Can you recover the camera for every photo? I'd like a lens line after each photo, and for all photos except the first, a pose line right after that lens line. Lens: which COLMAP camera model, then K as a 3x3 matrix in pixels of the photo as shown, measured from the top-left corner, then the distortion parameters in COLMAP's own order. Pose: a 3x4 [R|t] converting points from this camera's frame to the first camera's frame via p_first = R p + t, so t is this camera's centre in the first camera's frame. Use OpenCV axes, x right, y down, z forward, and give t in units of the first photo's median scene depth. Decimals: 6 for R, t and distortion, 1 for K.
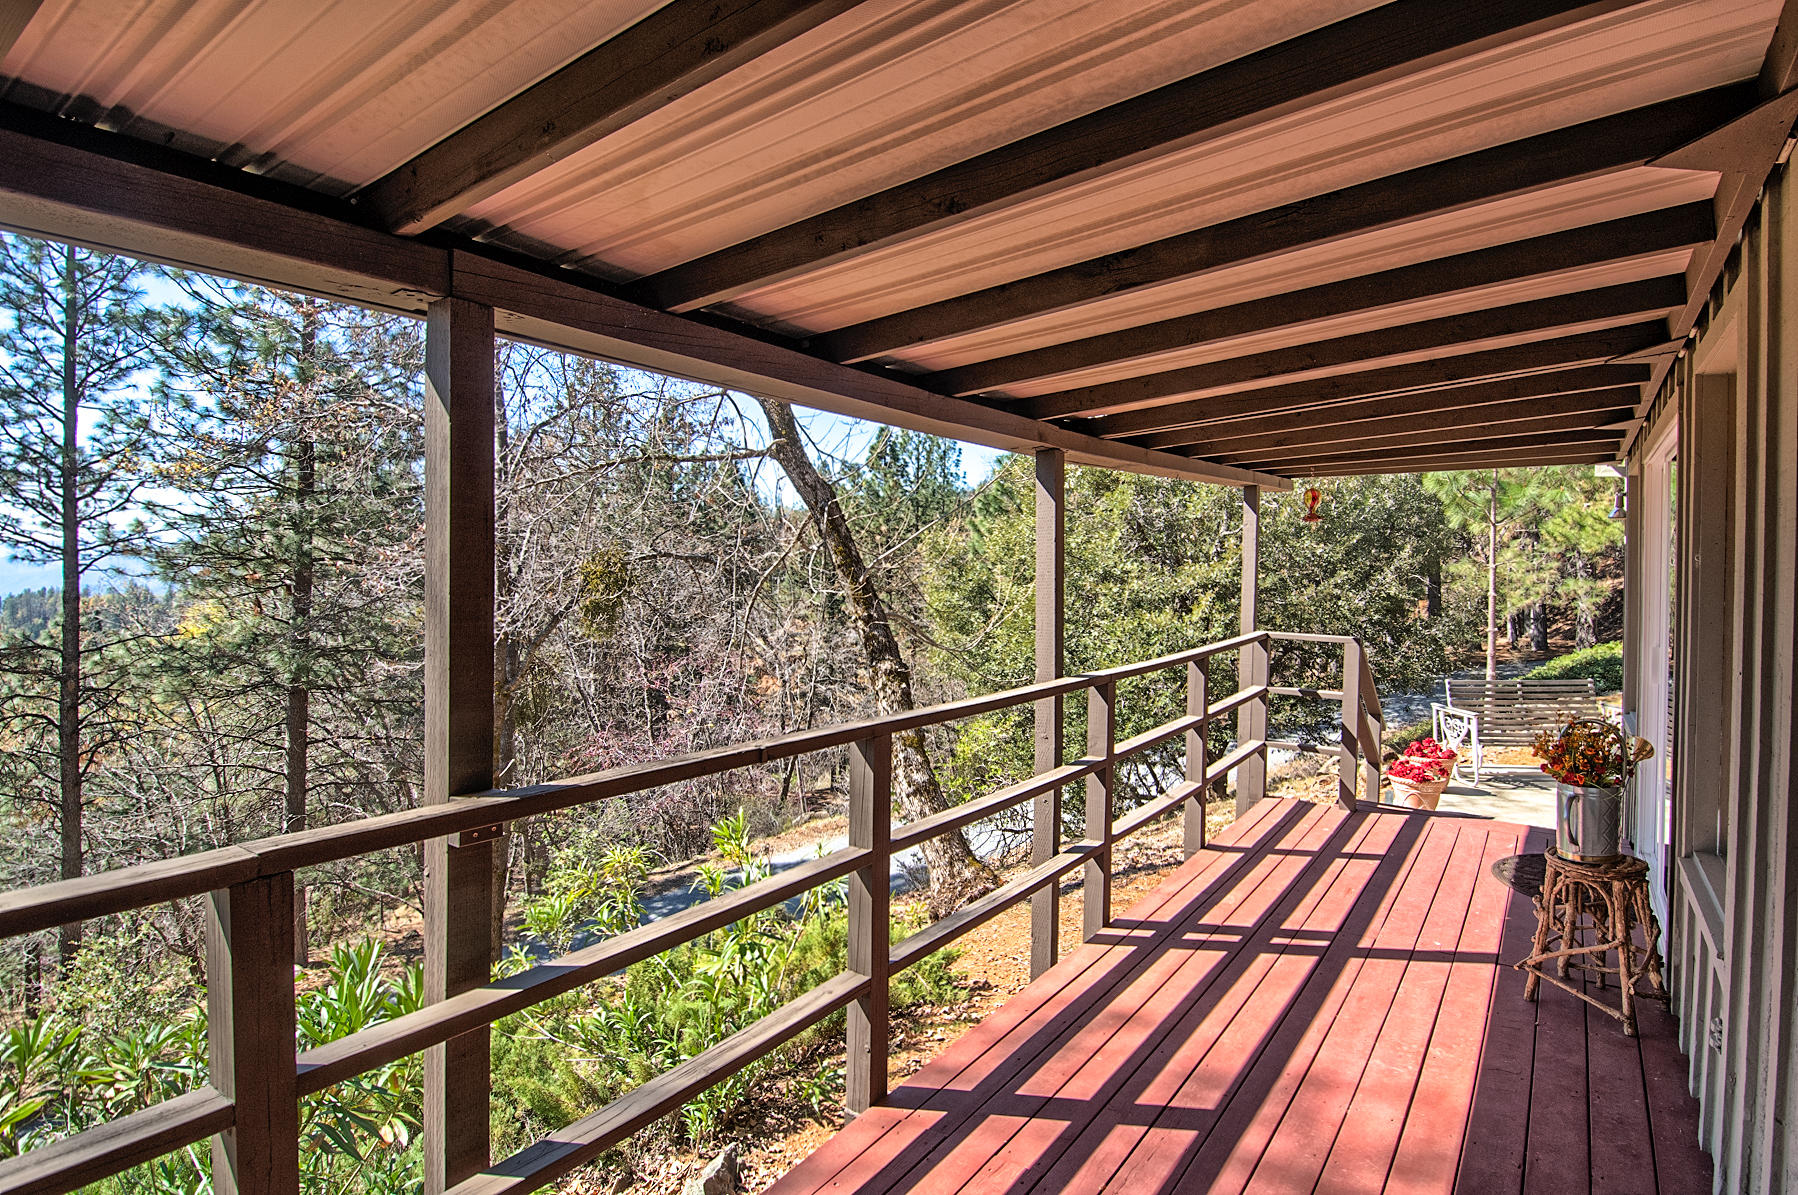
lens RADIAL K [[949.9, 0, 927.7], [0, 949.9, 584.0], [0, 0, 1]] dist [0.001601, -0.000865]
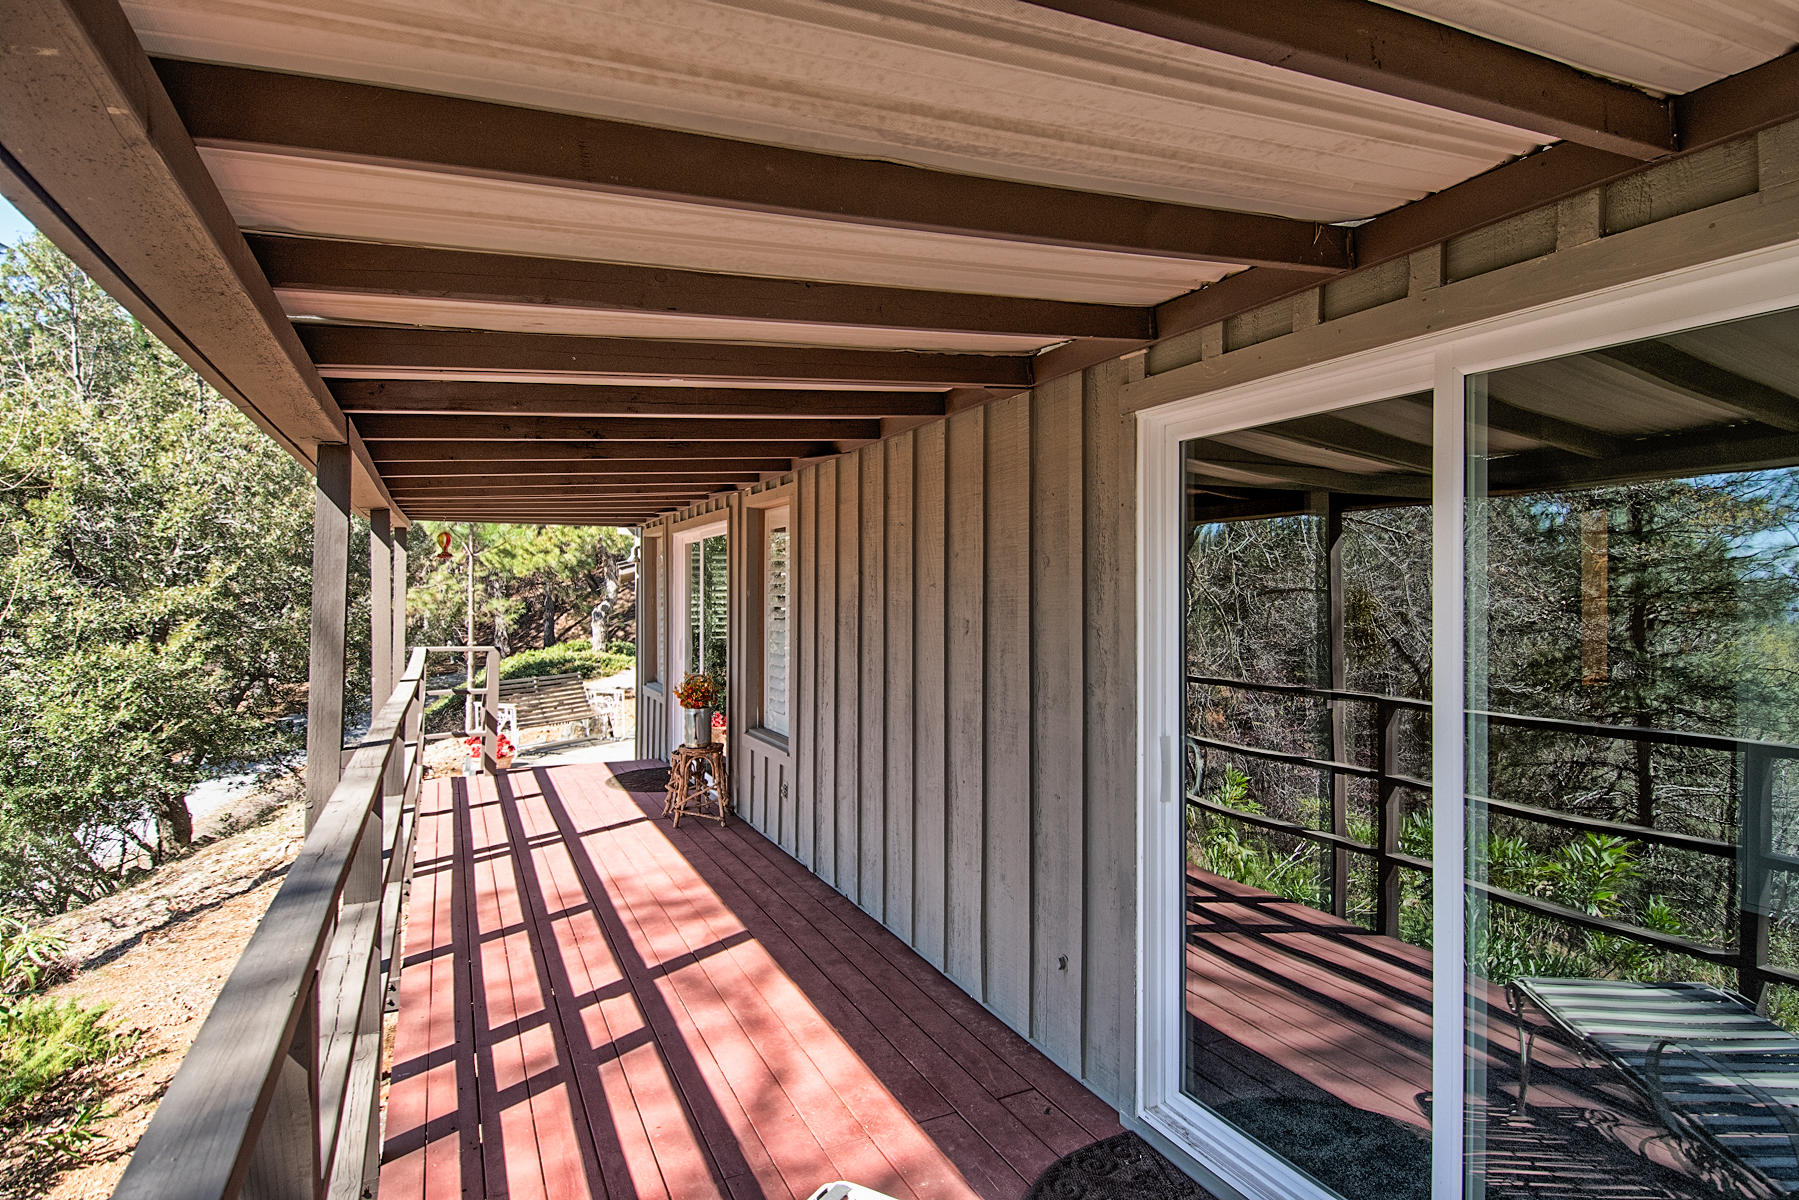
lens RADIAL K [[950.5, 0, 928.3], [0, 950.5, 586.5], [0, 0, 1]] dist [0.001601, -0.000865]
pose [[0.488420, -0.003574, 0.872601, -0.661788], [0.020792, 0.999755, -0.007543, -0.005954], [-0.872361, 0.021827, 0.488375, -0.304683]]
